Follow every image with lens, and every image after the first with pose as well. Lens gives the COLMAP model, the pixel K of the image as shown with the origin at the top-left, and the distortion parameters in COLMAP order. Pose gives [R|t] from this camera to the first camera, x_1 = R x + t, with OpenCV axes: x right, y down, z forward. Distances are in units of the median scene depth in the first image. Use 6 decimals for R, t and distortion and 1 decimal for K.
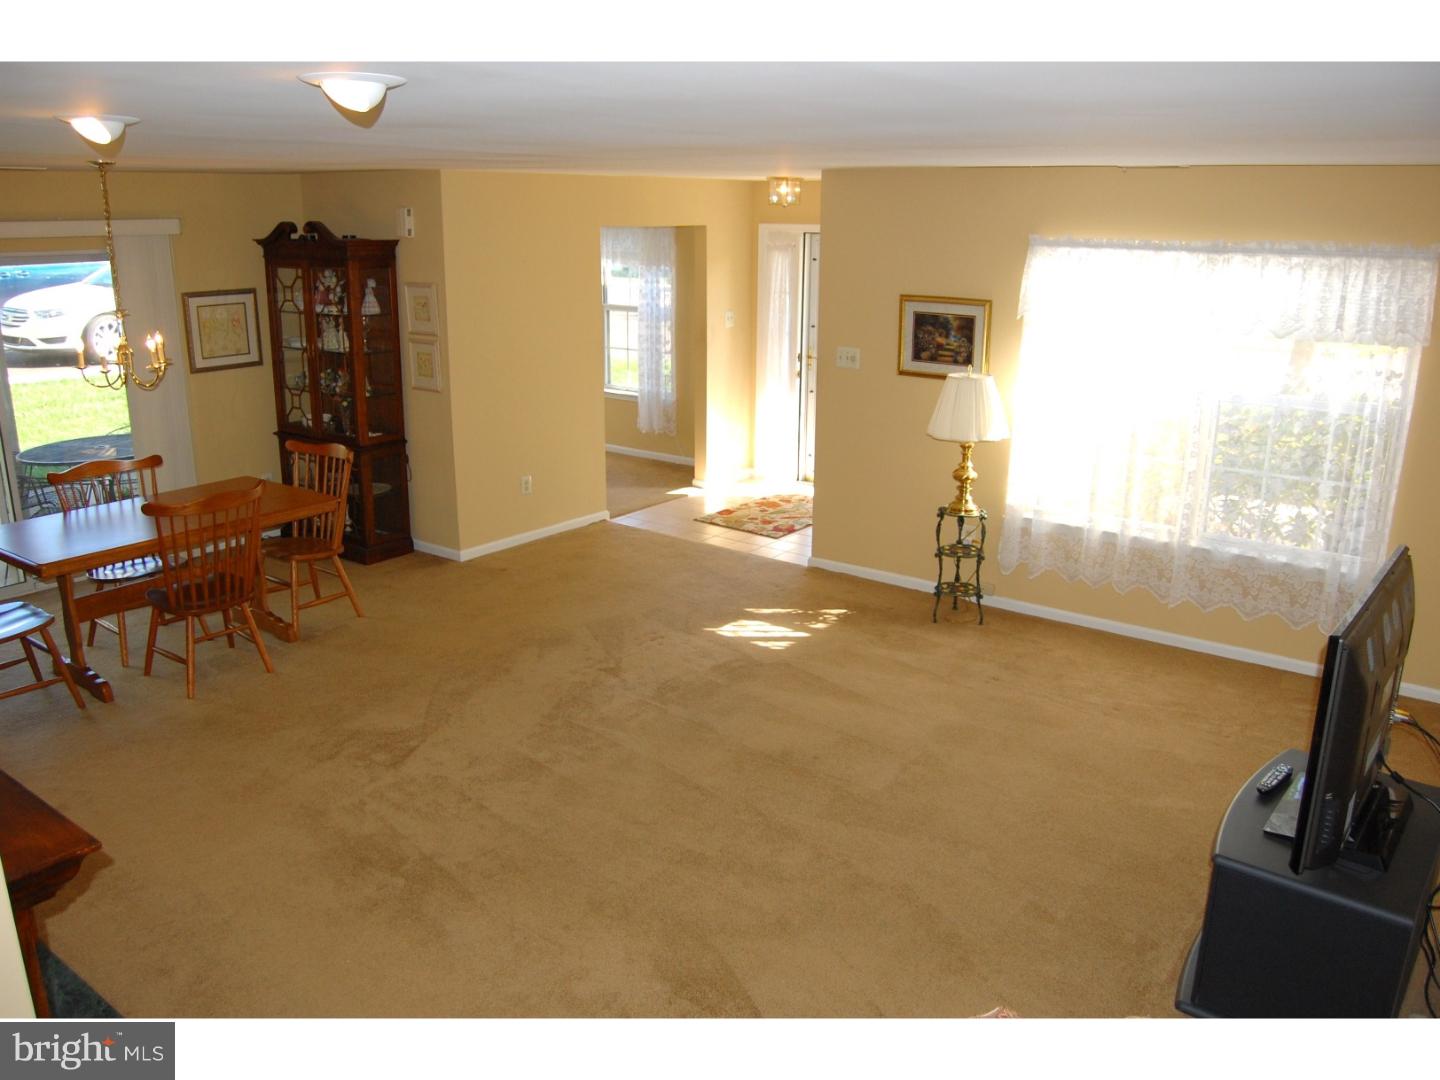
lens RADIAL K [[1210.4, 0, 685.1], [0, 1210.4, 540.6], [0, 0, 1]] dist [-0.009227, -0.007598]
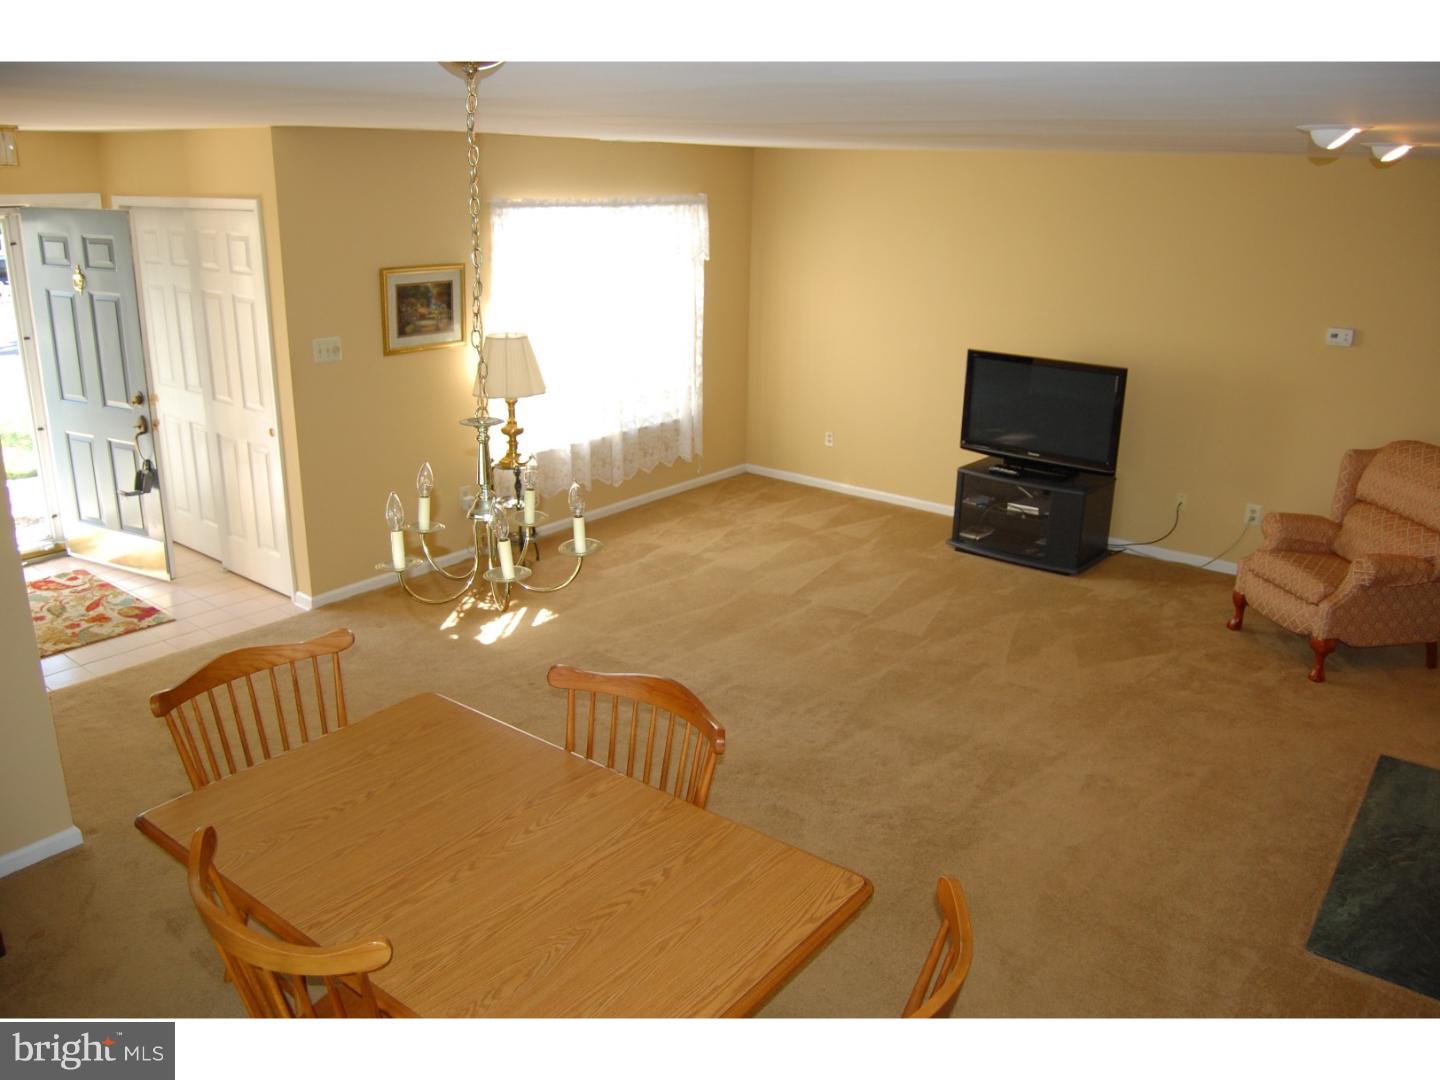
lens RADIAL K [[1137.6, 0, 720.0], [0, 1137.6, 540.0], [0, 0, 1]] dist [-0.066943, -0.001953]
pose [[-0.016787, -0.312989, 0.949608, -0.706323], [0.254518, 0.917119, 0.306780, -0.214637], [-0.966922, 0.246843, 0.064266, 0.762485]]
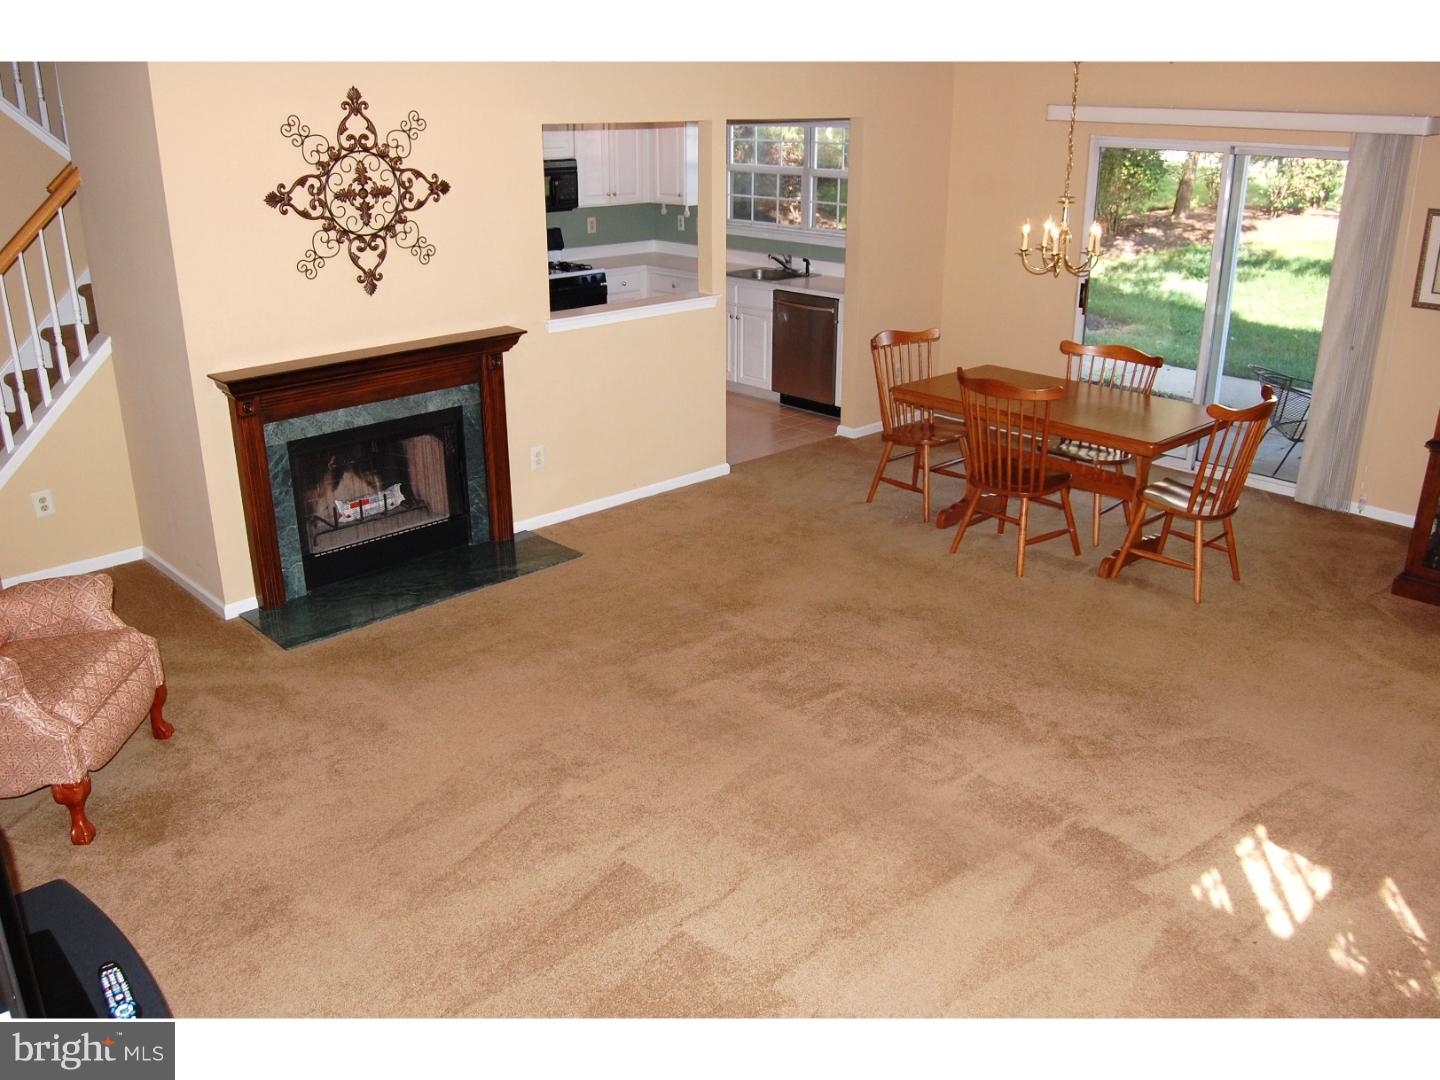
lens RADIAL K [[1210.4, 0, 685.1], [0, 1210.4, 540.6], [0, 0, 1]] dist [-0.009227, -0.007598]
pose [[-0.162482, 0.346098, -0.924021, 0.550465], [-0.268237, 0.885705, 0.378914, -0.197704], [0.949552, 0.309424, -0.051075, 0.699922]]
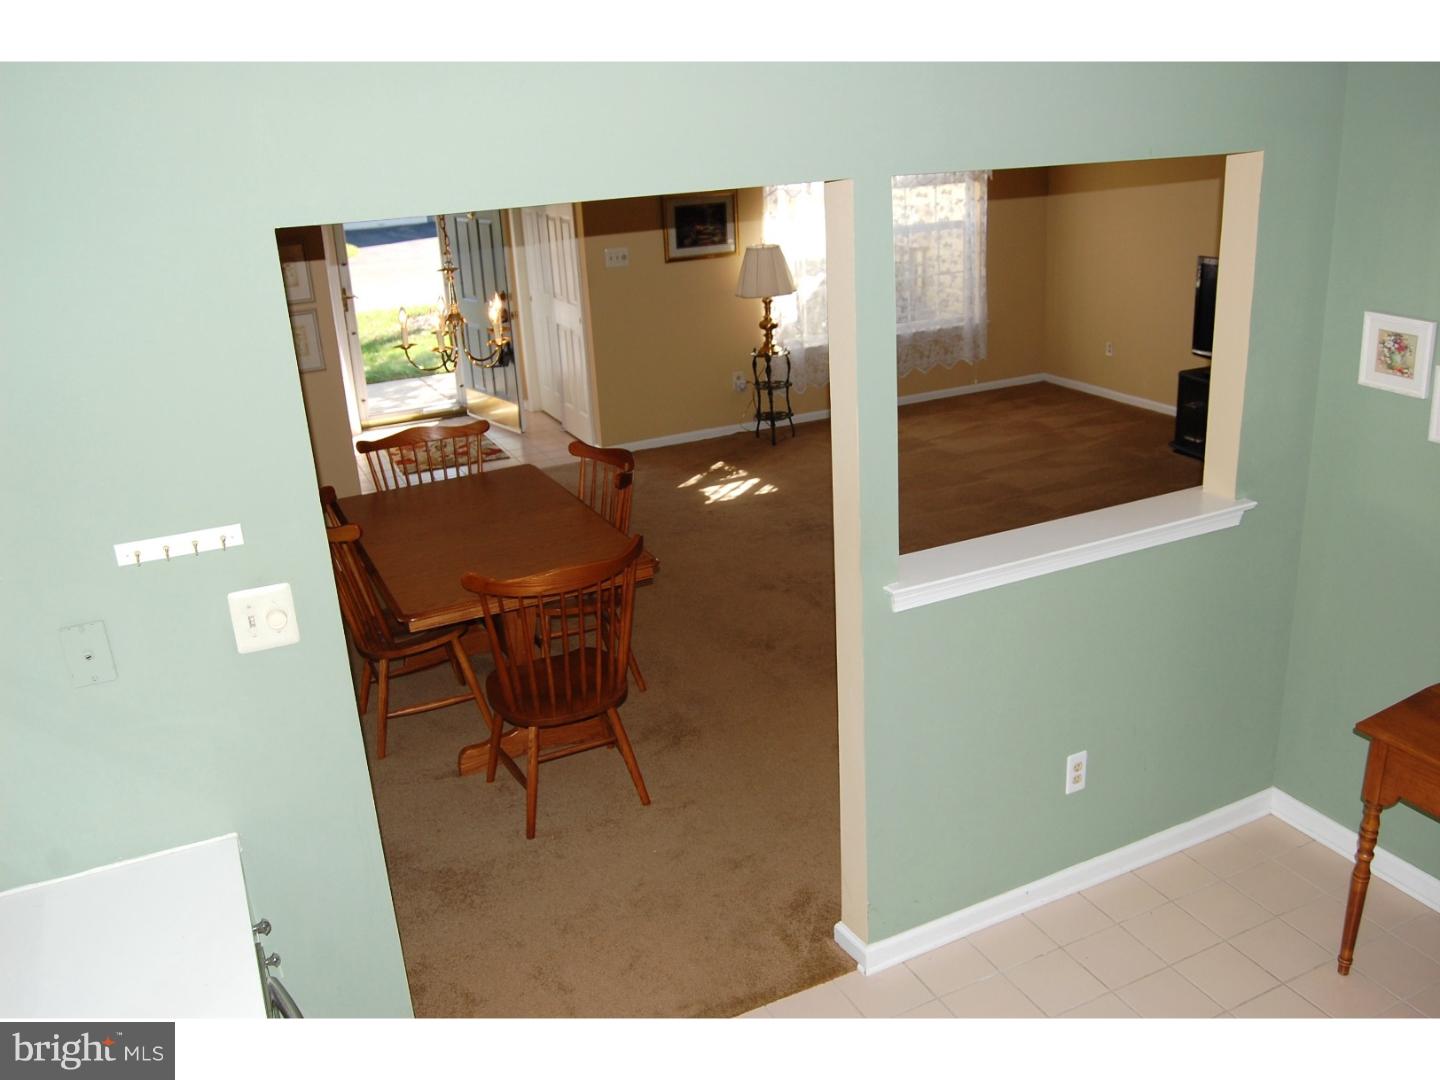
lens RADIAL K [[1189.5, 0, 720.0], [0, 1189.5, 540.0], [0, 0, 1]] dist [-0.088565, -0.001682]
pose [[0.438810, -0.330050, 0.835771, -0.873103], [0.299817, 0.930579, 0.210076, -0.117010], [-0.847086, 0.158395, 0.507302, 0.435486]]
